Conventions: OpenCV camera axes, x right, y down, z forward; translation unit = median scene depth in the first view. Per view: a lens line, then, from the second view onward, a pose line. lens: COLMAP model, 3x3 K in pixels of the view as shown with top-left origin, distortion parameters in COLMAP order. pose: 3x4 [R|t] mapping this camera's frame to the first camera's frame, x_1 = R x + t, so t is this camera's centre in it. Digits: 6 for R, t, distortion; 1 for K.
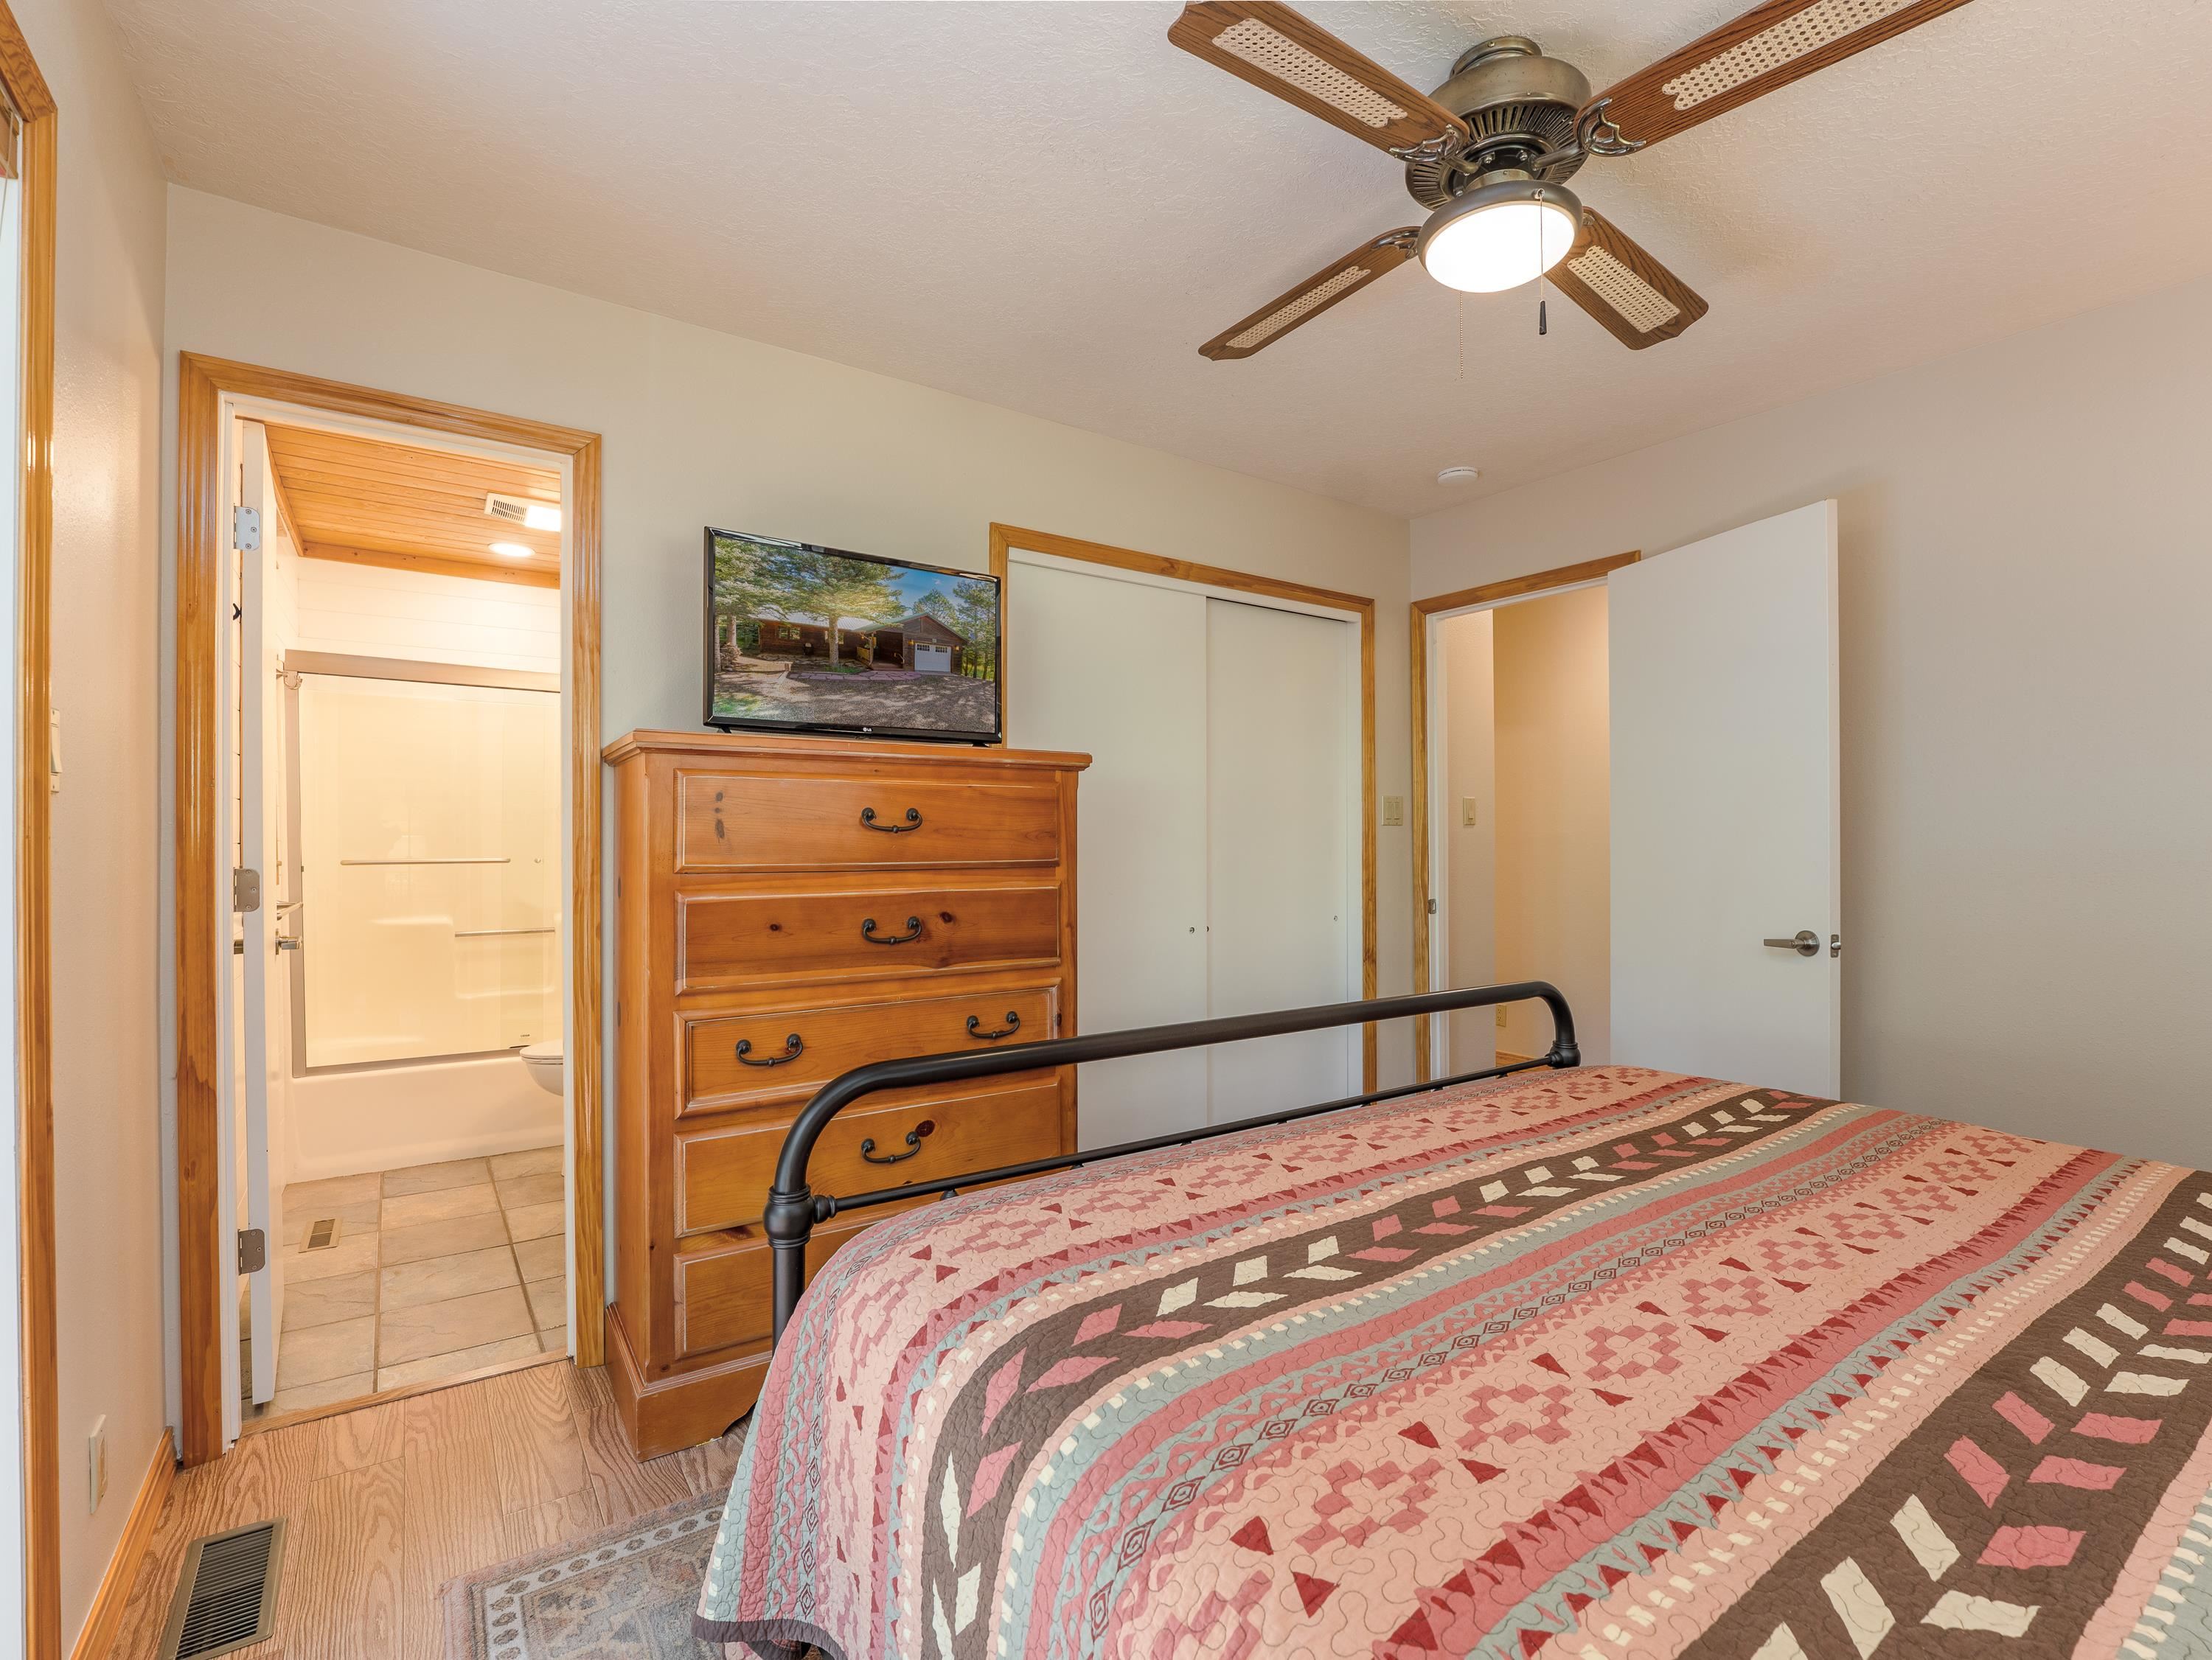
lens RADIAL K [[1011.9, 0, 1107.1], [0, 1011.9, 835.8], [0, 0, 1]] dist [-0.026554, 0.004089]
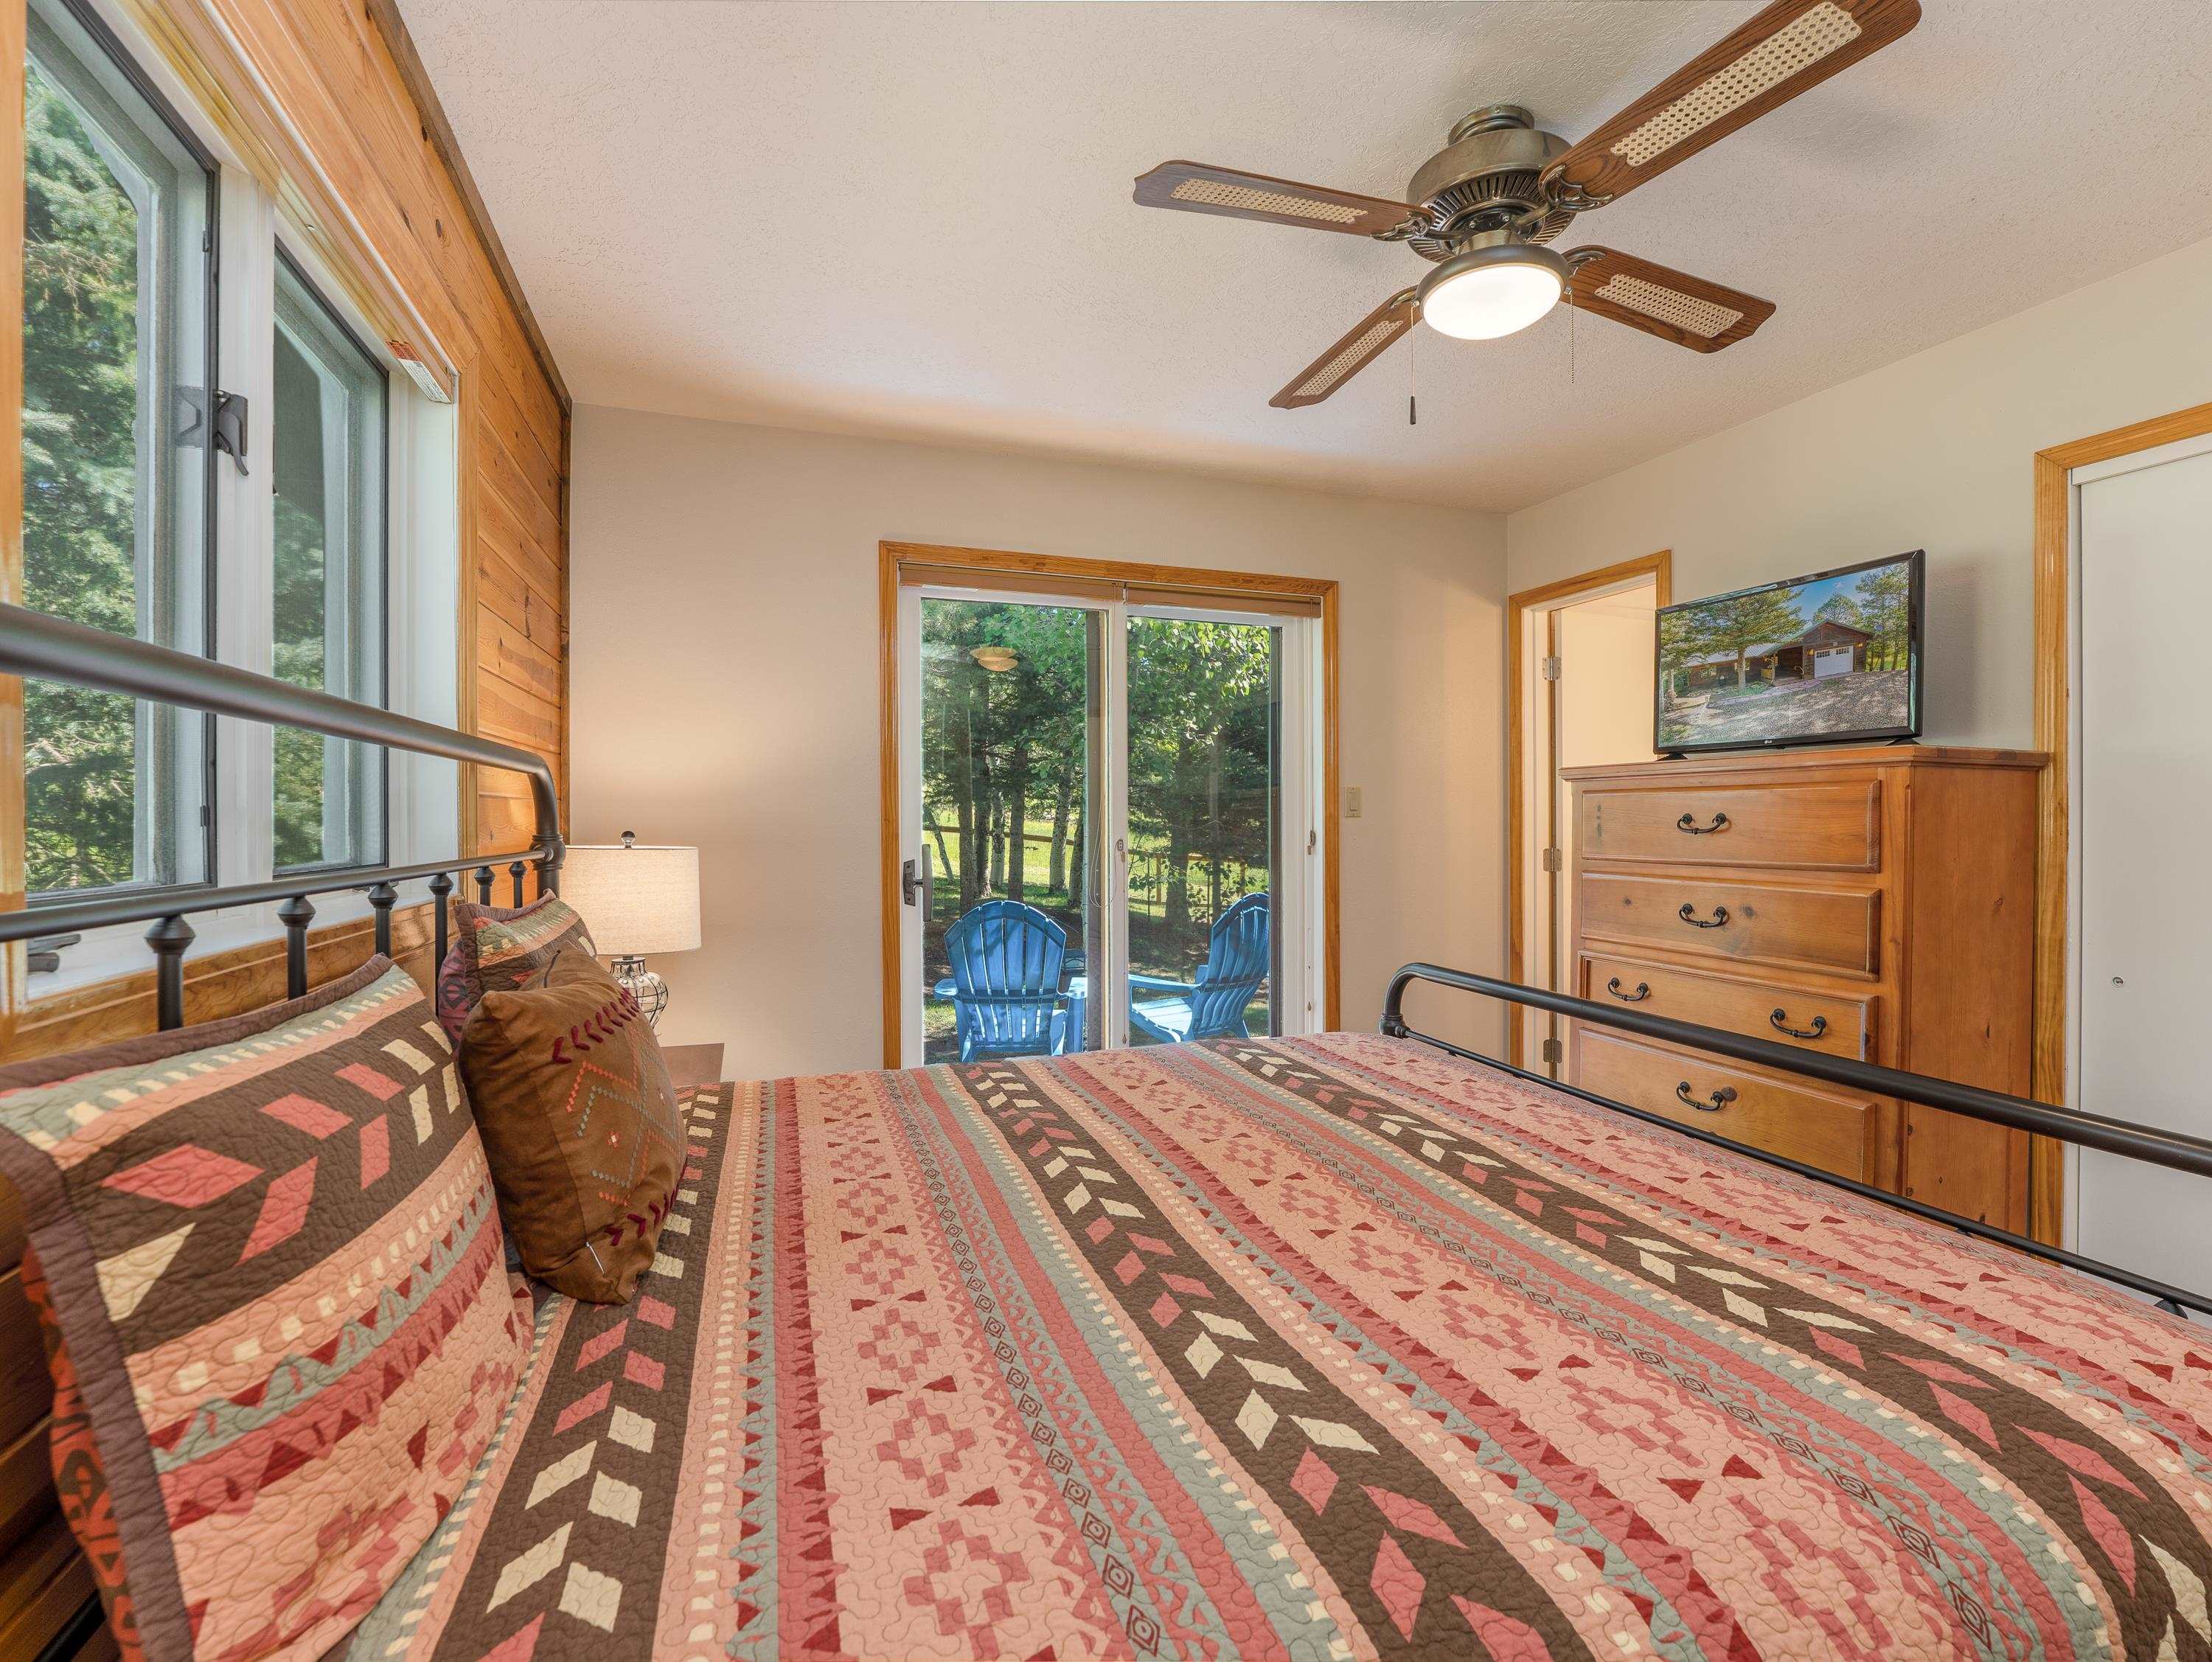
lens RADIAL K [[1012.0, 0, 1093.3], [0, 1012.0, 830.8], [0, 0, 1]] dist [-0.026554, 0.004089]
pose [[-0.280110, 0.012023, -0.959893, 1.079358], [-0.001006, 0.999917, 0.012818, -0.019874], [0.959967, 0.004556, -0.280075, 0.614283]]
